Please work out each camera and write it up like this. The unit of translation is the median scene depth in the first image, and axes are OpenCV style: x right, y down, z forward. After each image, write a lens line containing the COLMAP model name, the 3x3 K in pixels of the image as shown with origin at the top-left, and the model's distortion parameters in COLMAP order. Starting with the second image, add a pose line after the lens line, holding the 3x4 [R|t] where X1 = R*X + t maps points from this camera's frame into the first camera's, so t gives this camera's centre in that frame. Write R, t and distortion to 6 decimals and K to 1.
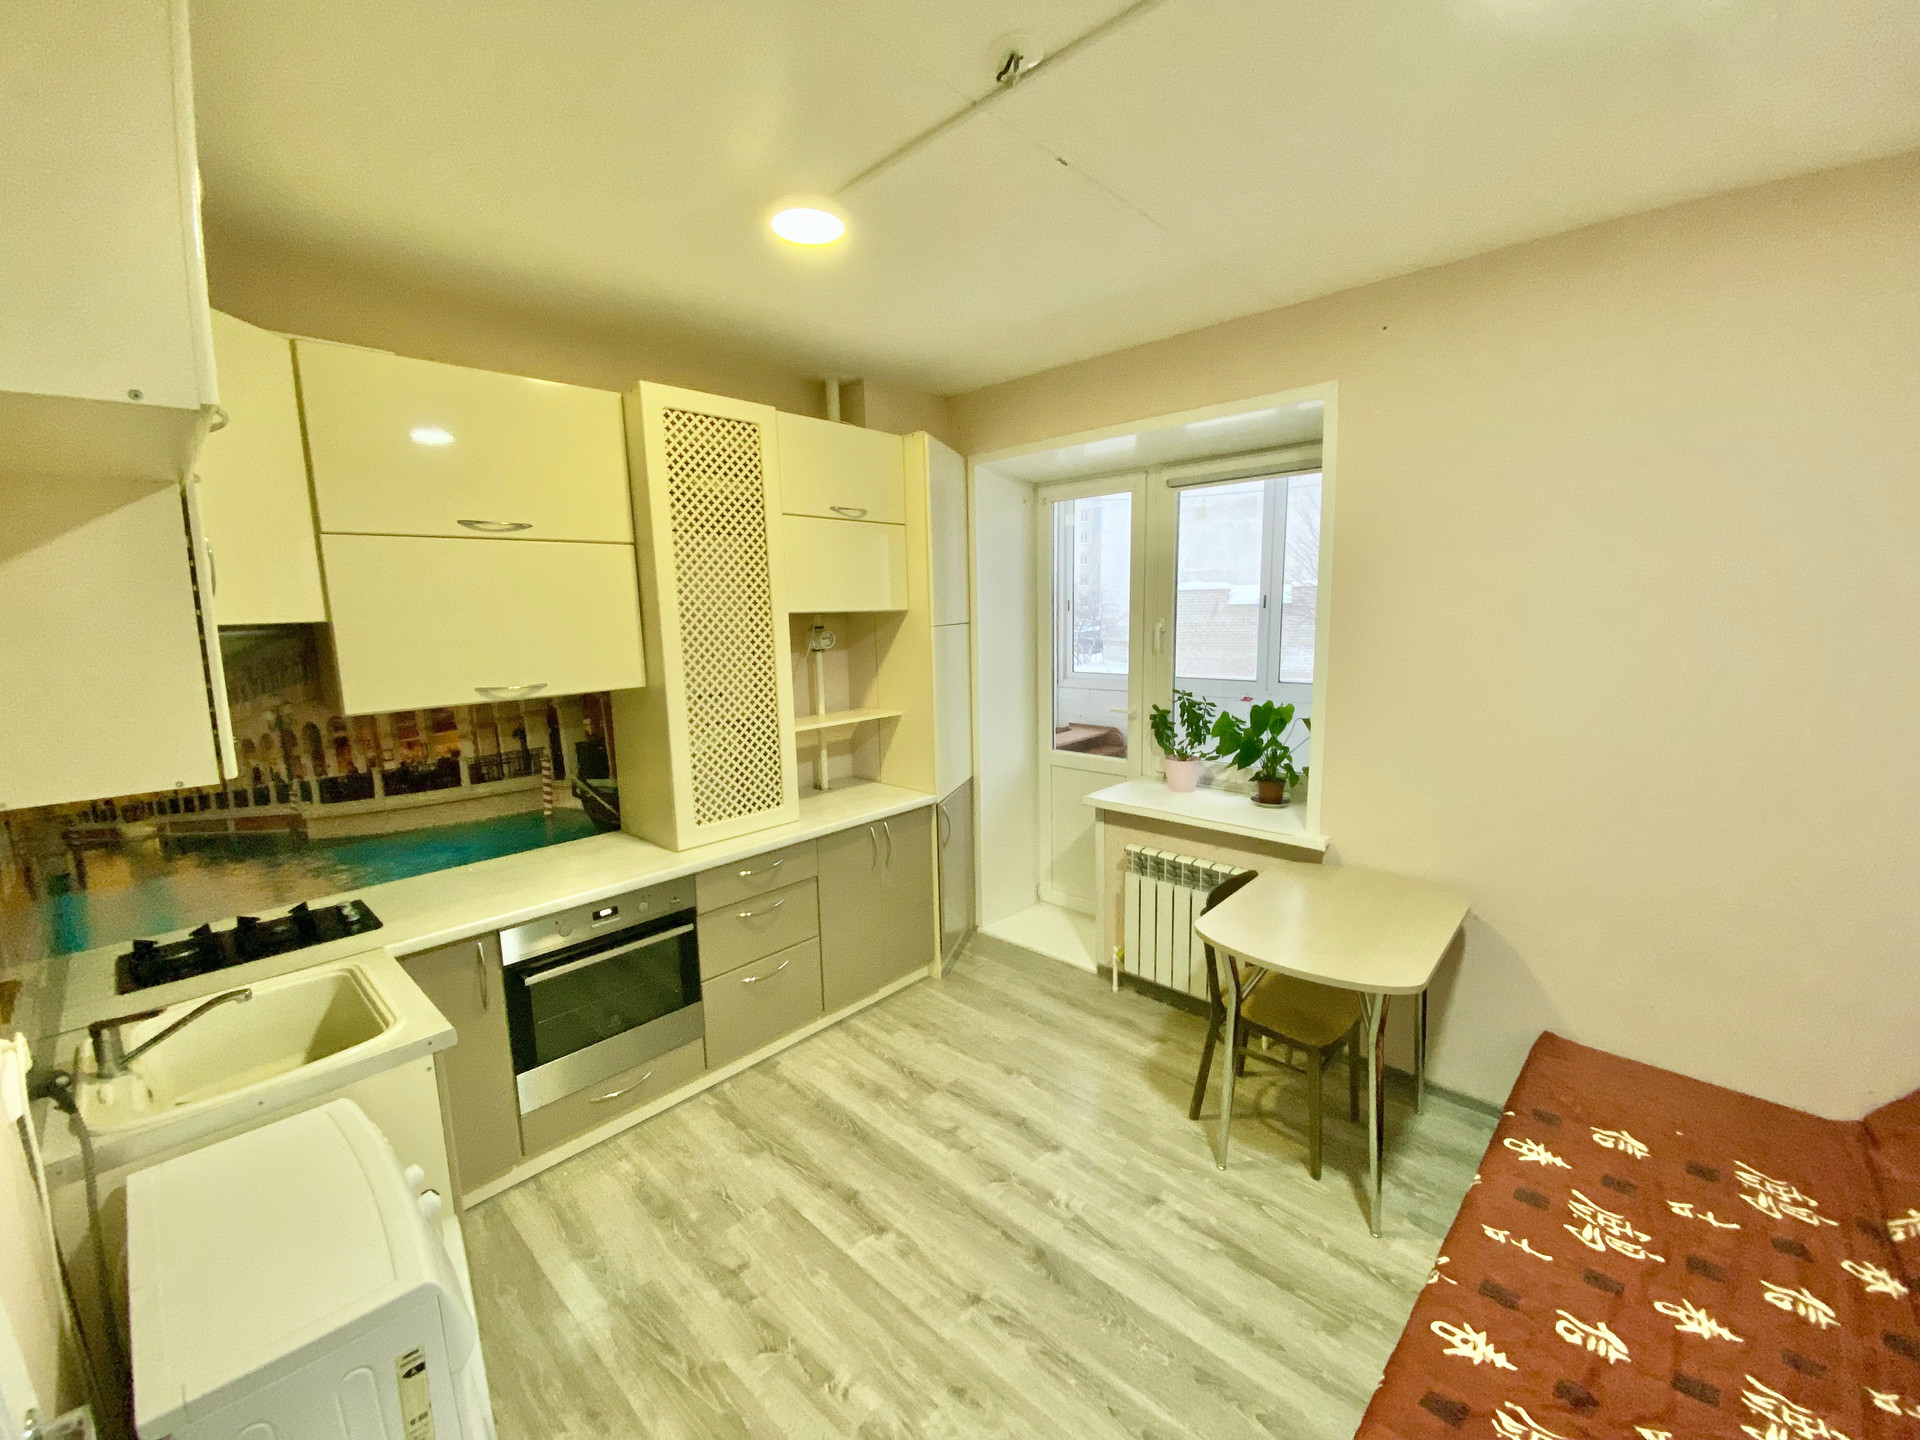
lens RADIAL K [[778.3, 0, 964.5], [0, 778.3, 715.5], [0, 0, 1]] dist [0.013180, -0.014761]
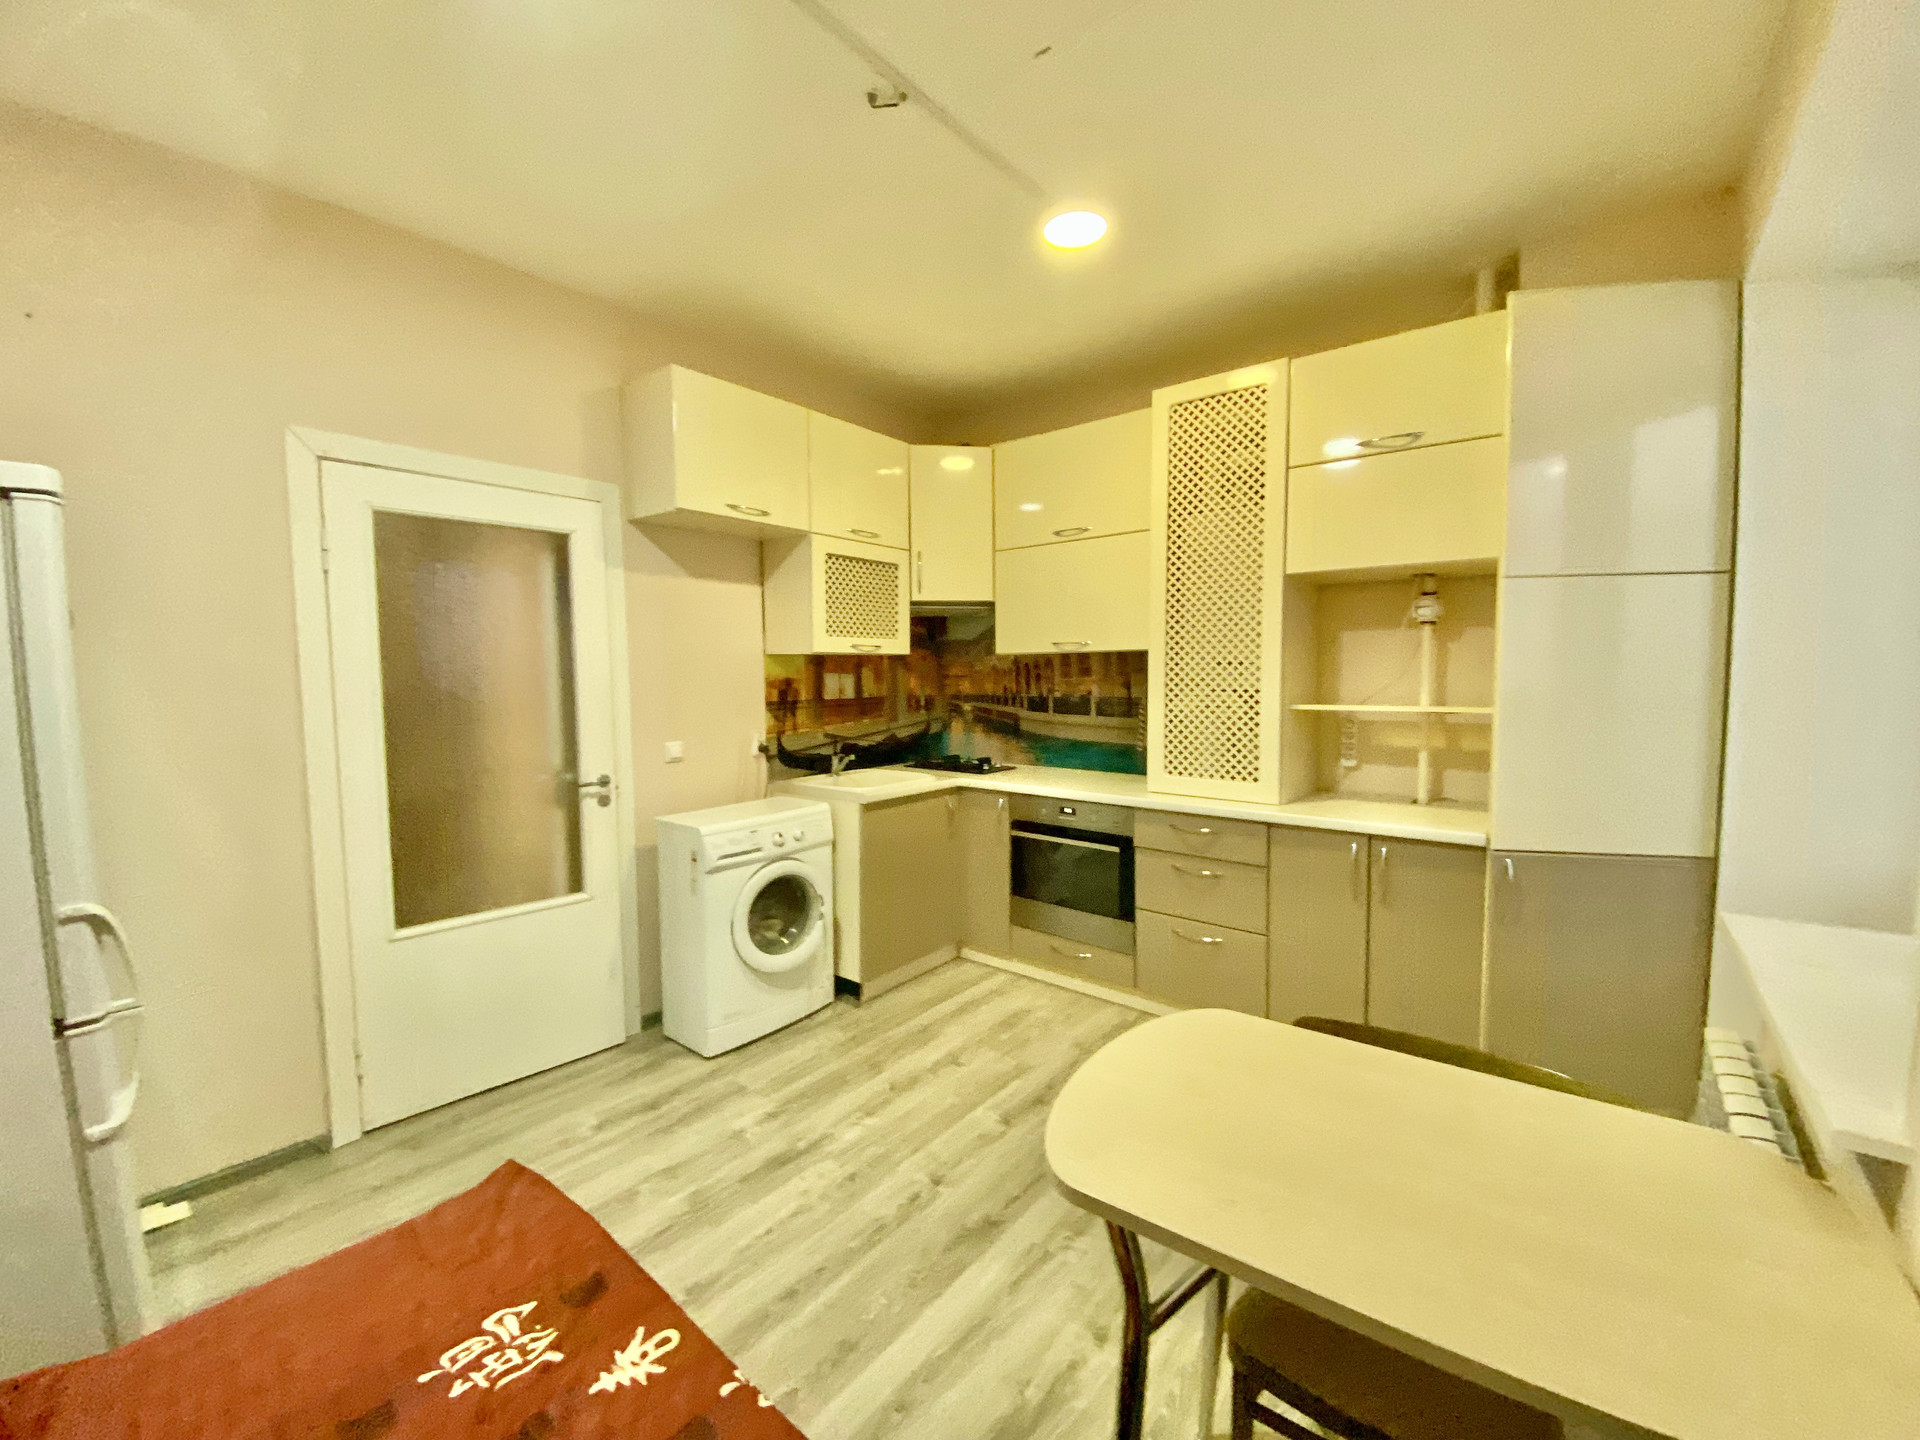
lens RADIAL K [[778.3, 0, 954.0], [0, 778.3, 717.7], [0, 0, 1]] dist [0.013180, -0.014761]
pose [[0.073207, 0.082963, -0.993860, 0.827772], [-0.138186, 0.987766, 0.072276, 0.026370], [0.987697, 0.132047, 0.083775, 0.677644]]
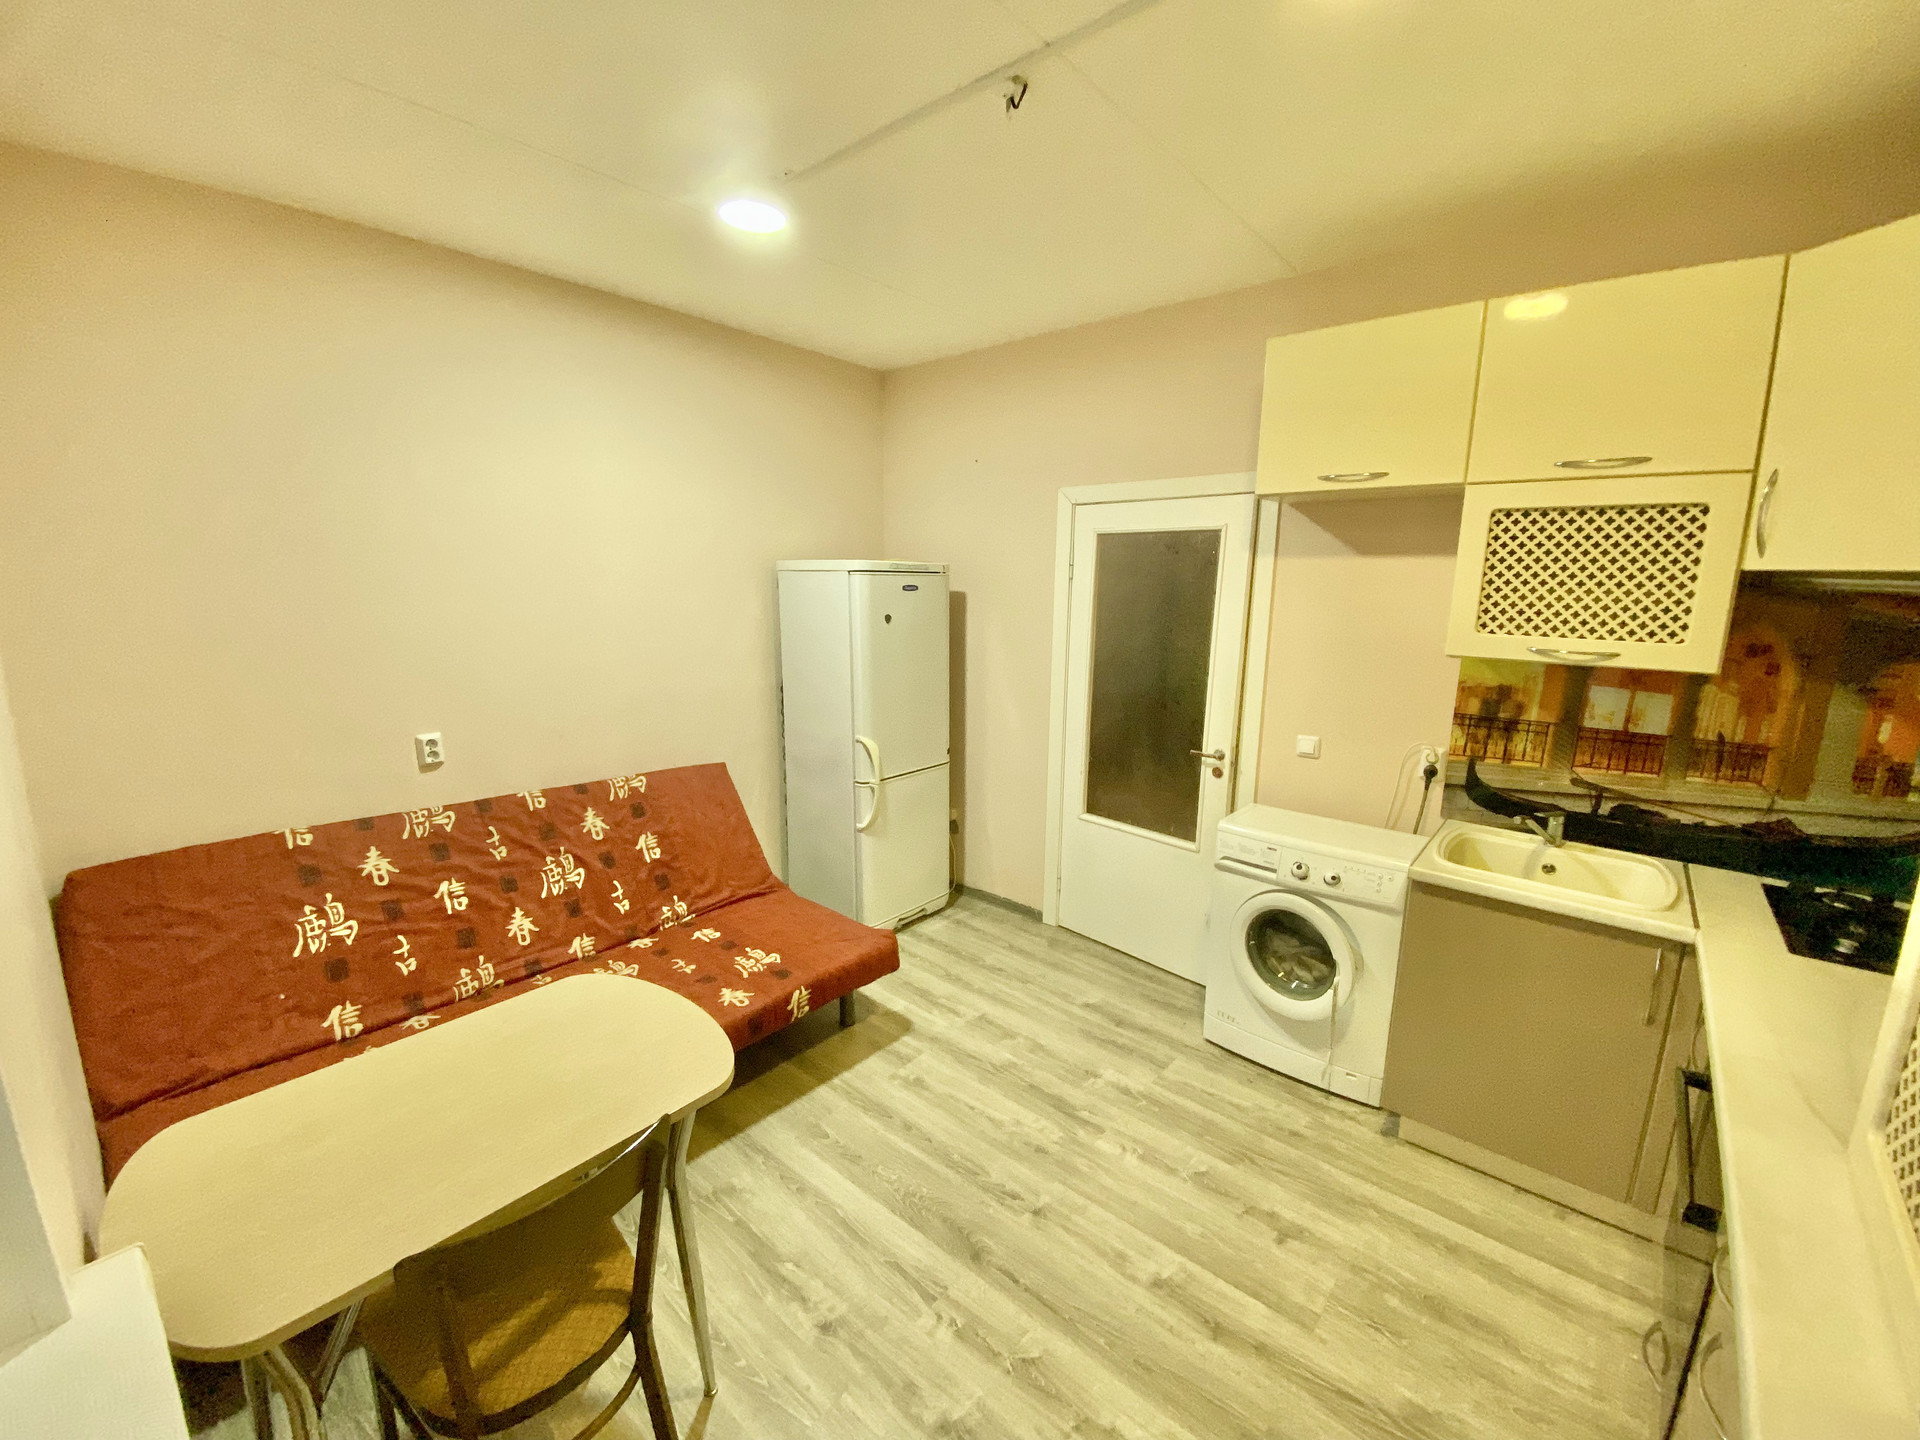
lens RADIAL K [[778.3, 0, 955.4], [0, 778.3, 716.9], [0, 0, 1]] dist [0.013180, -0.014761]
pose [[-0.999184, 0.019343, -0.035444, 0.121163], [0.006897, 0.946652, 0.322183, -0.193292], [0.039785, 0.321676, -0.946014, 1.430676]]
